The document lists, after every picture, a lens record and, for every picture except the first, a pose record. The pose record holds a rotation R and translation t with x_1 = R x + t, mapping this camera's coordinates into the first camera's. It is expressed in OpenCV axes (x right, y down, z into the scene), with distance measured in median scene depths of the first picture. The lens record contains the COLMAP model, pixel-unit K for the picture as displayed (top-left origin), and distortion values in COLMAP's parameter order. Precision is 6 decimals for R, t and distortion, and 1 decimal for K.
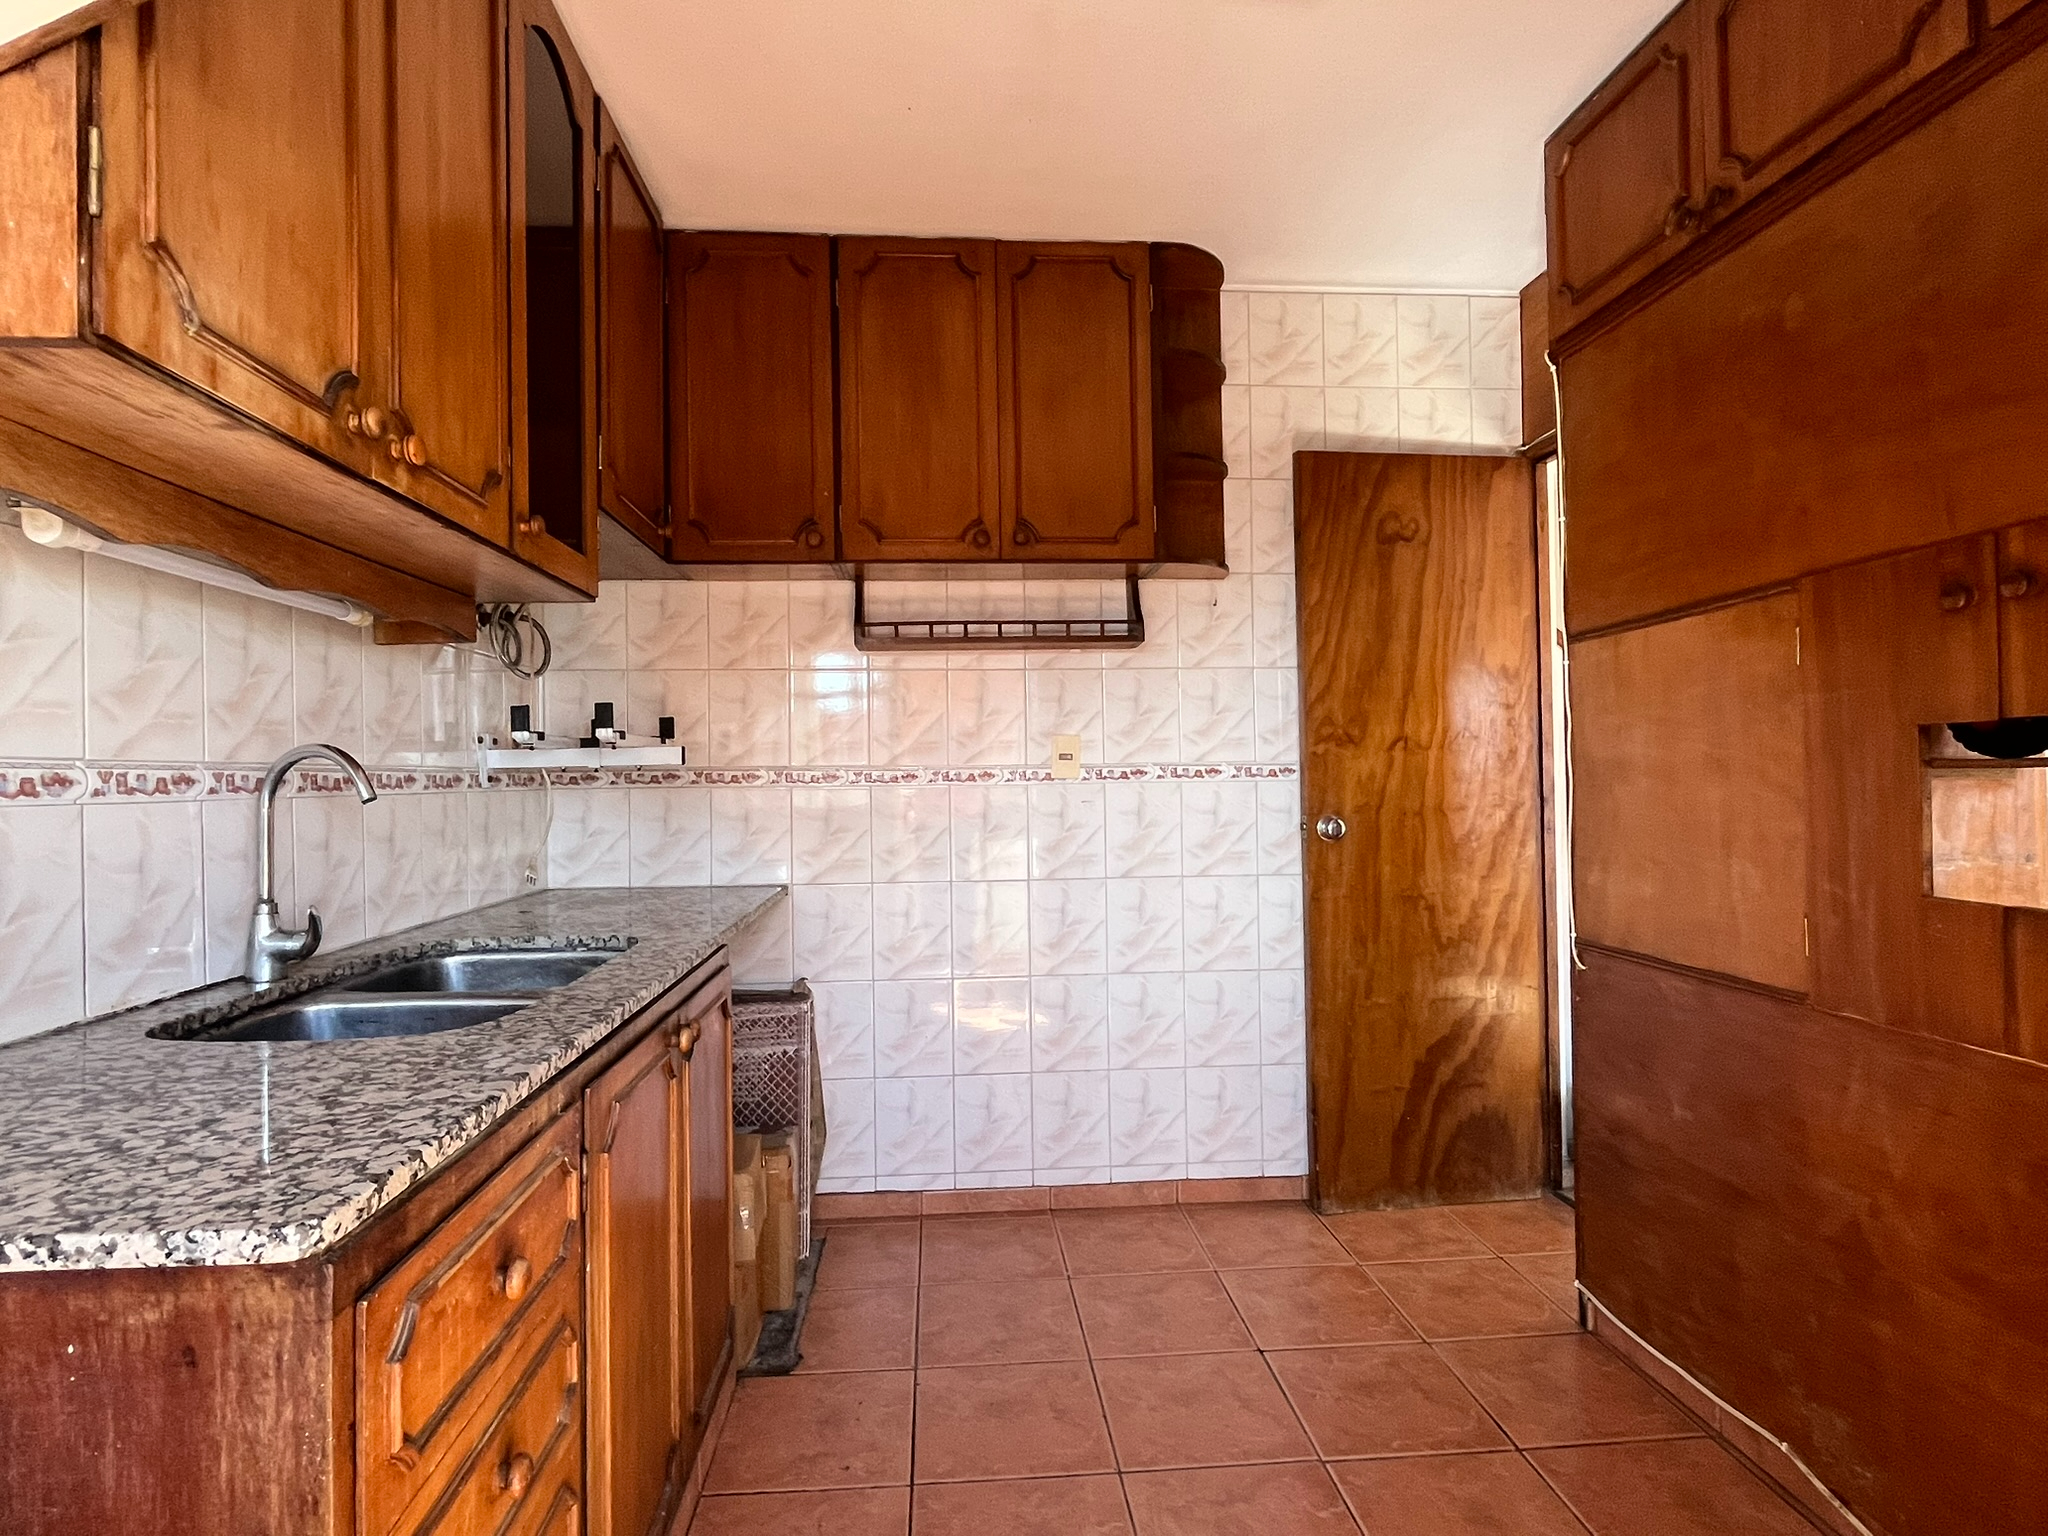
lens RADIAL K [[1063.1, 0, 1016.9], [0, 1063.1, 766.3], [0, 0, 1]] dist [-0.002243, -0.001071]
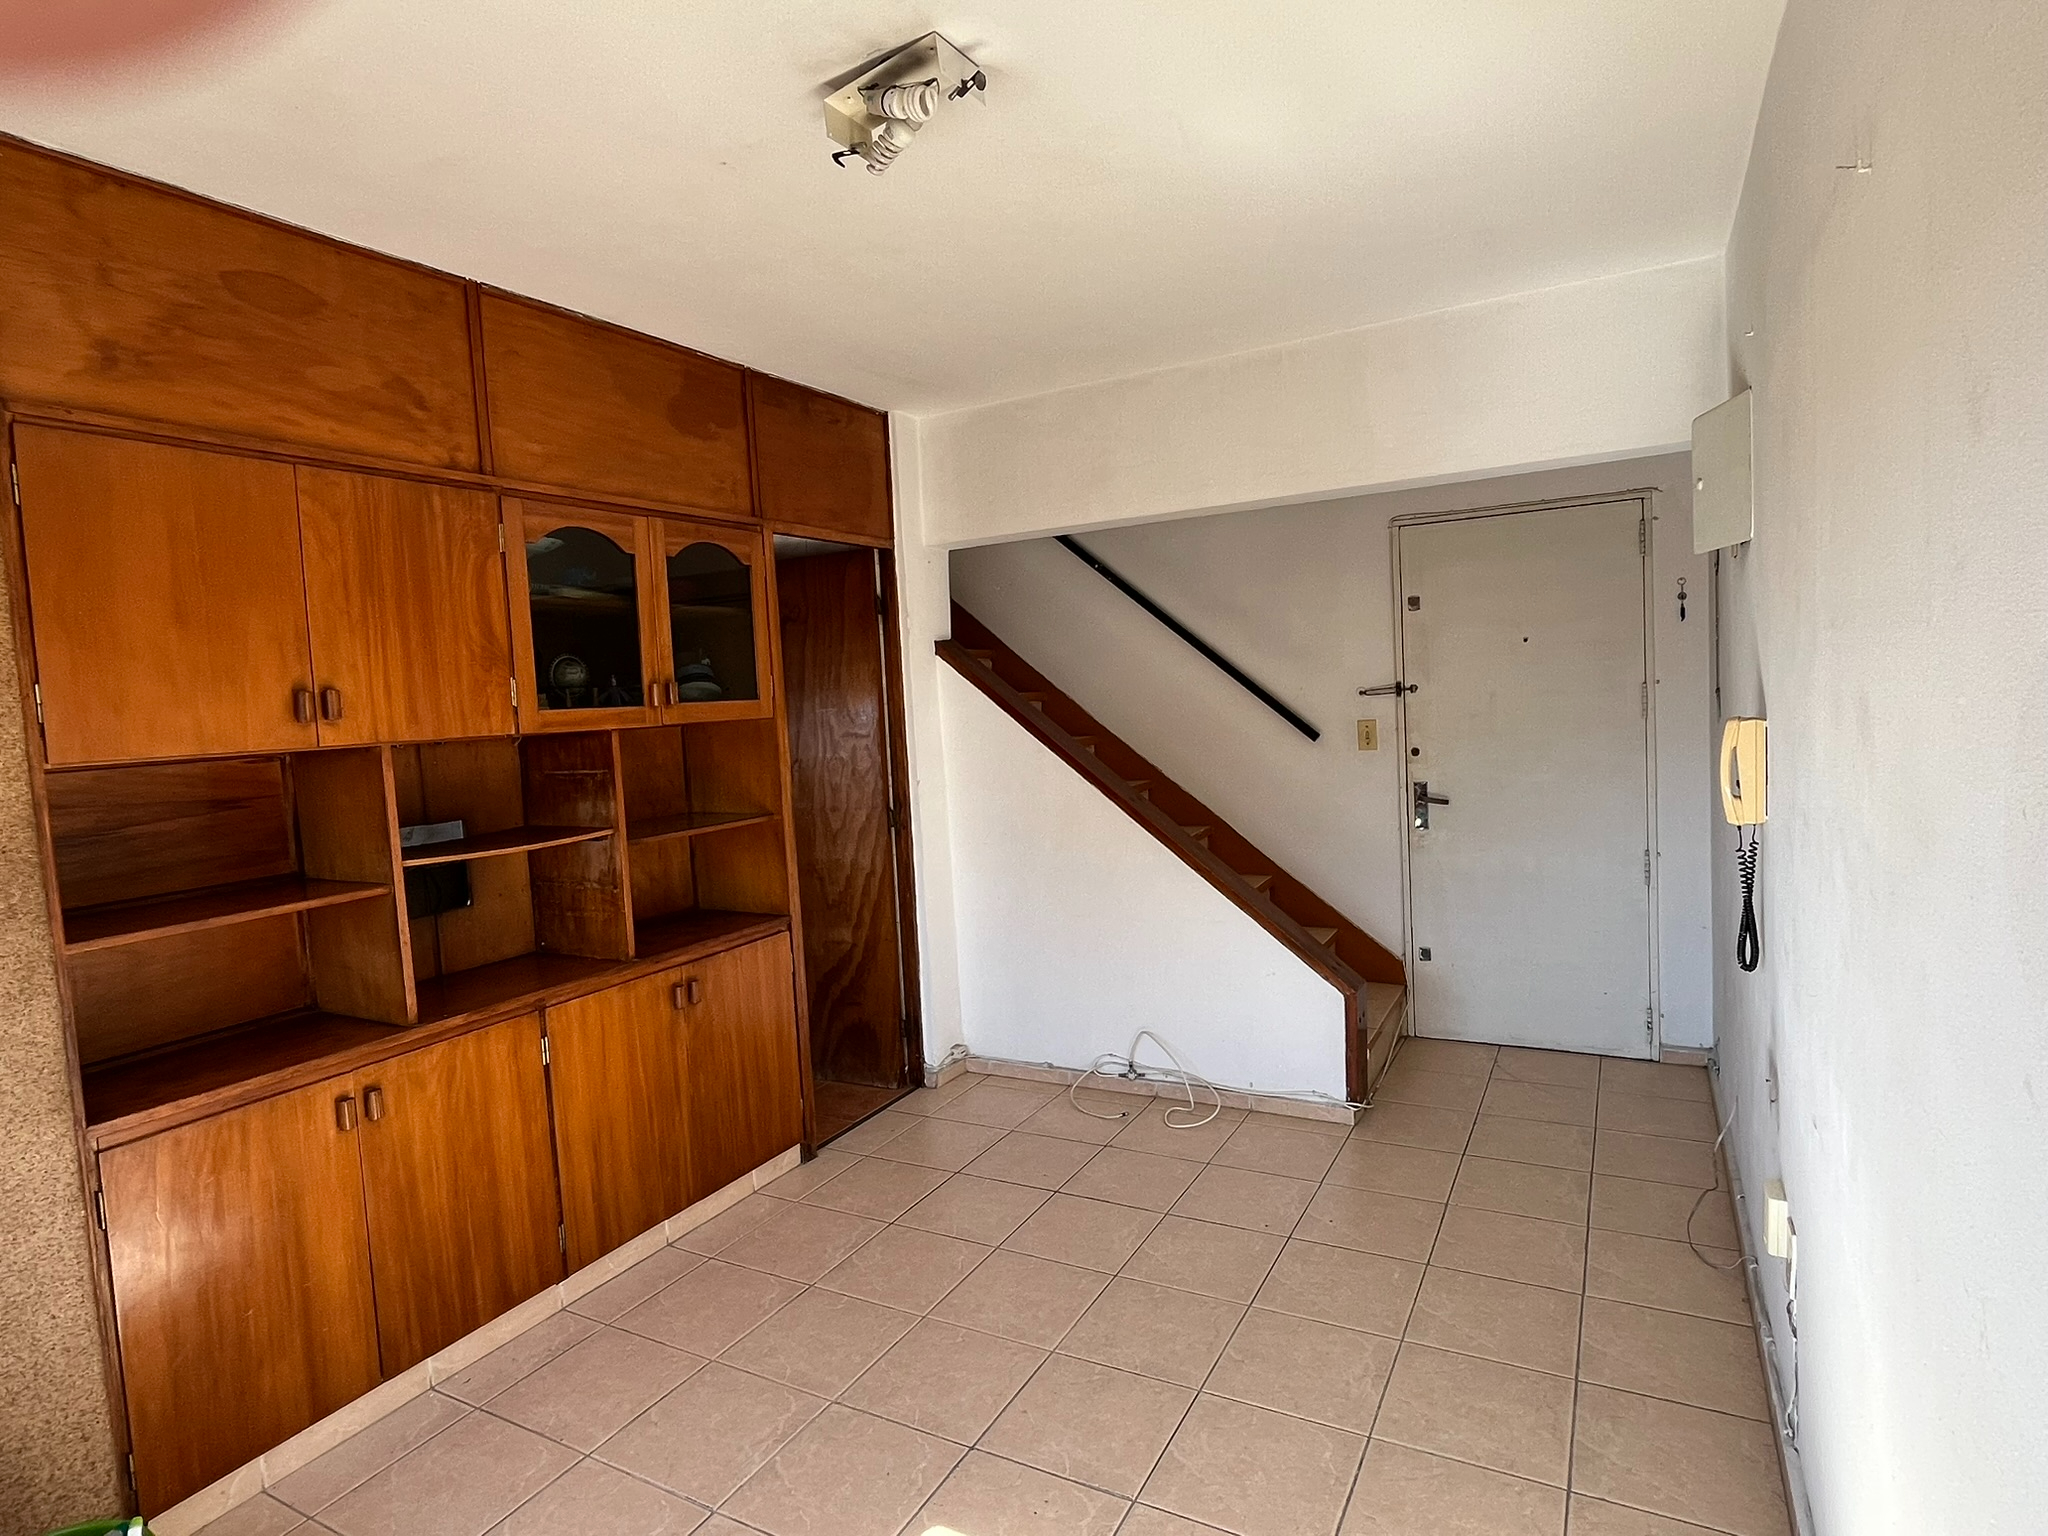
lens RADIAL K [[1098.6, 0, 1012.4], [0, 1098.6, 768.1], [0, 0, 1]] dist [-0.004755, -0.001164]
pose [[0.831633, 0.007475, -0.555275, 1.540721], [0.050095, 0.994823, 0.088420, -0.143596], [0.553061, -0.101349, 0.826953, -0.072263]]
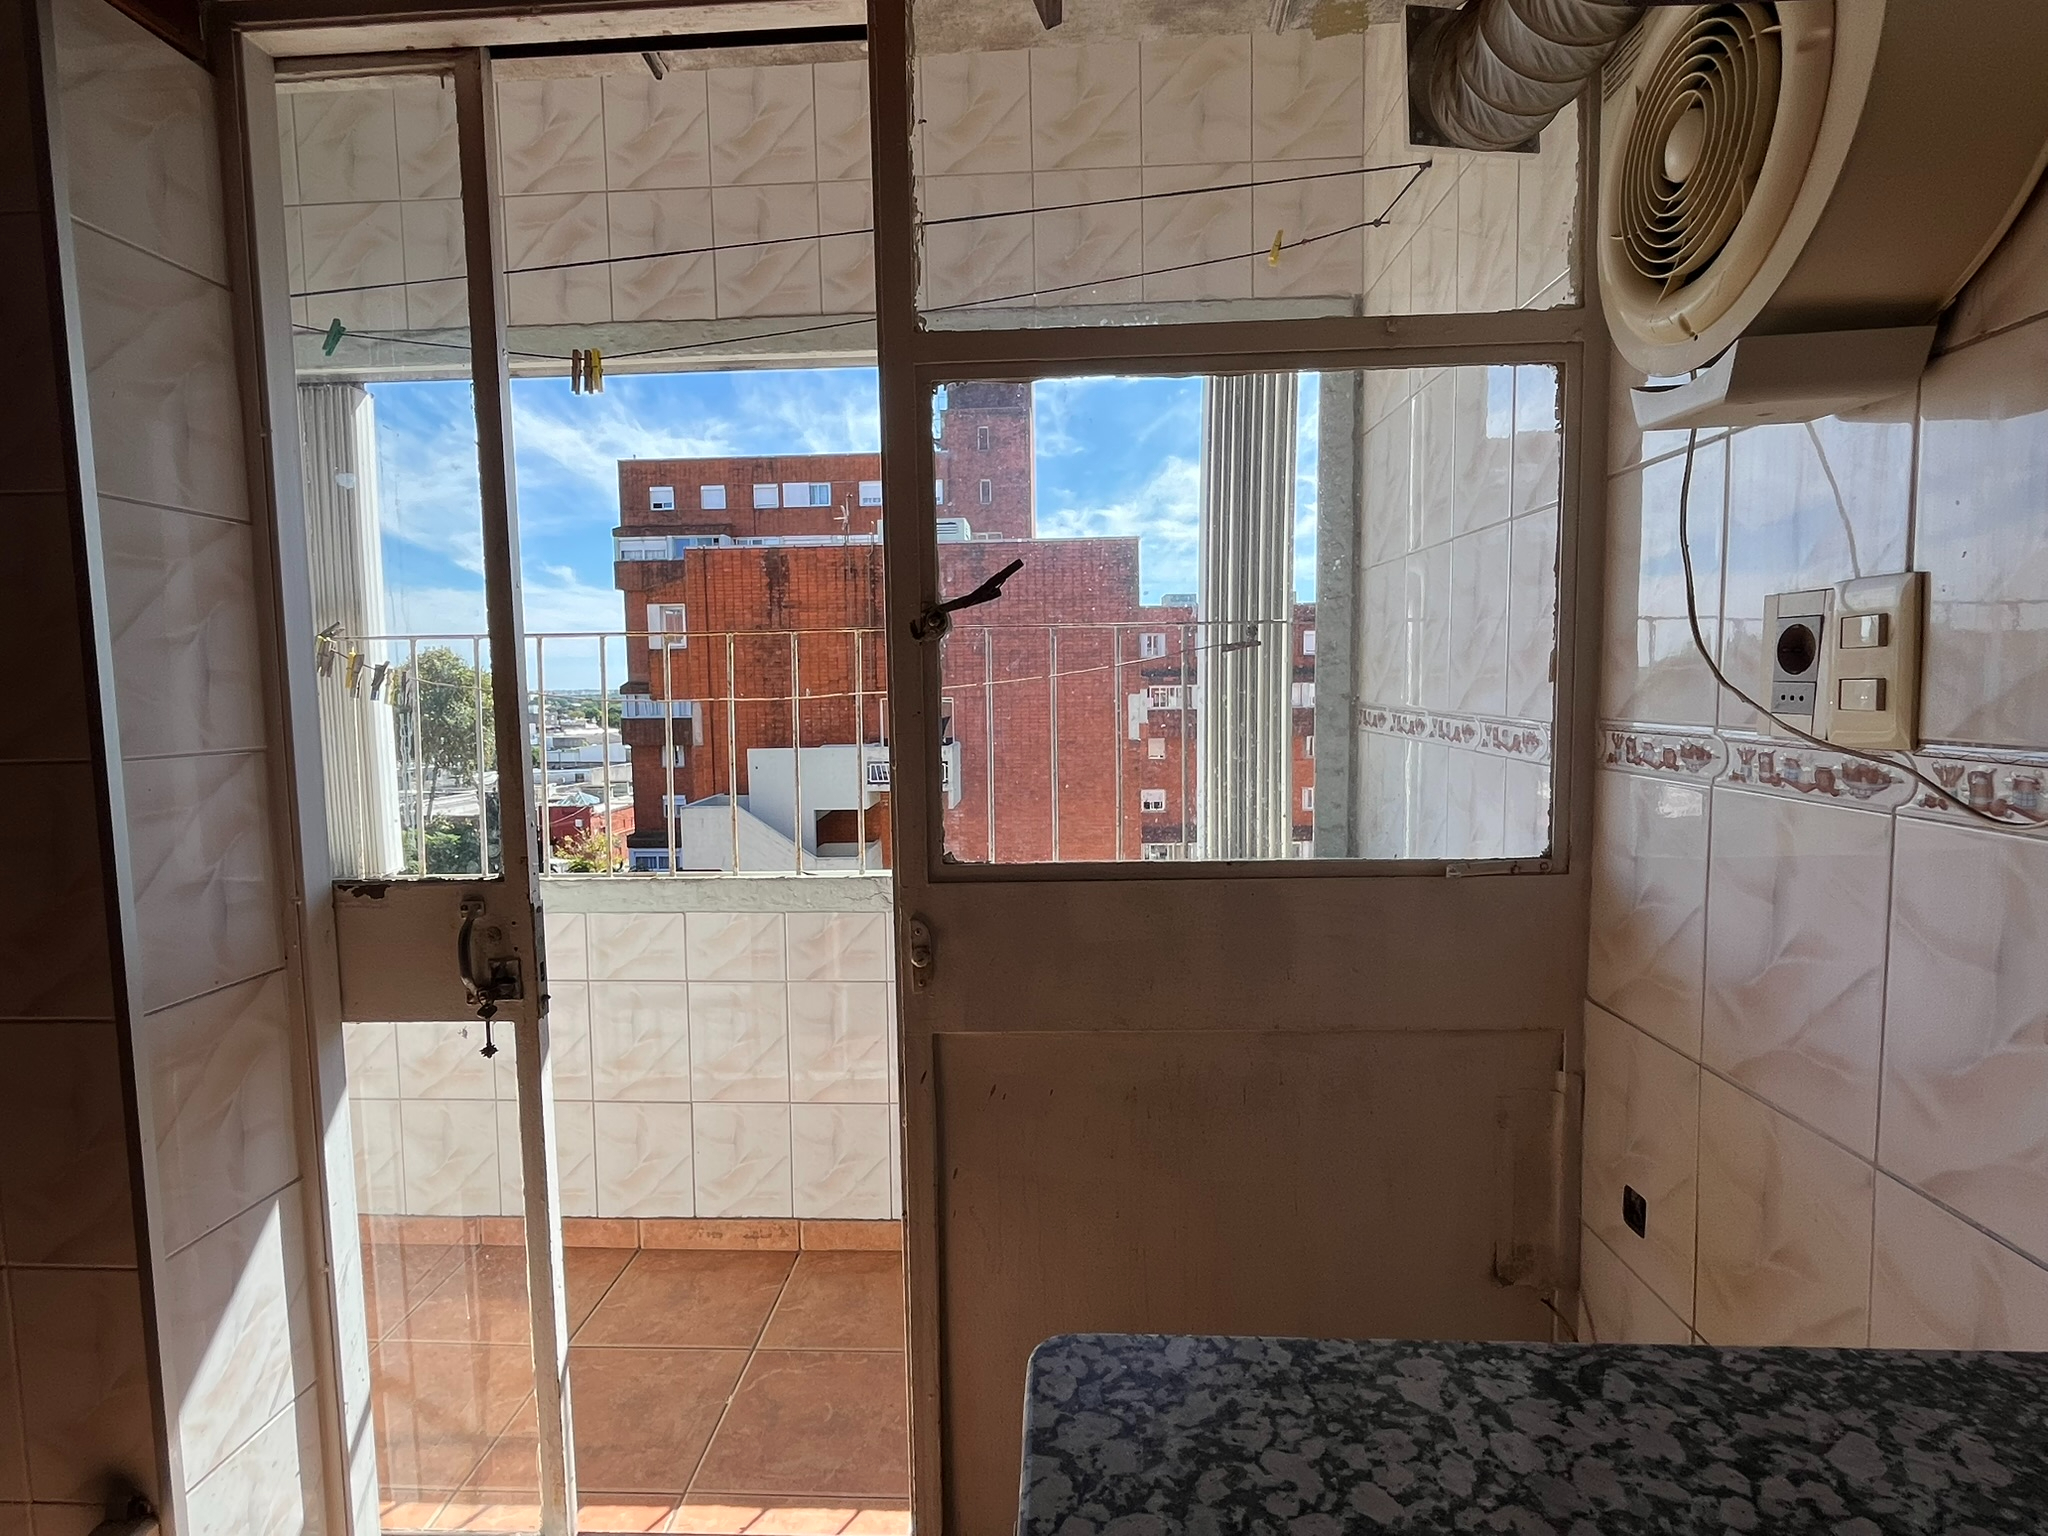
lens RADIAL K [[1063.1, 0, 1016.9], [0, 1063.1, 766.3], [0, 0, 1]] dist [-0.002243, -0.001071]
pose [[-0.991856, 0.020699, 0.125668, -0.197293], [0.029704, 0.997090, 0.070212, -0.026259], [-0.123849, 0.073373, -0.989585, 0.470019]]
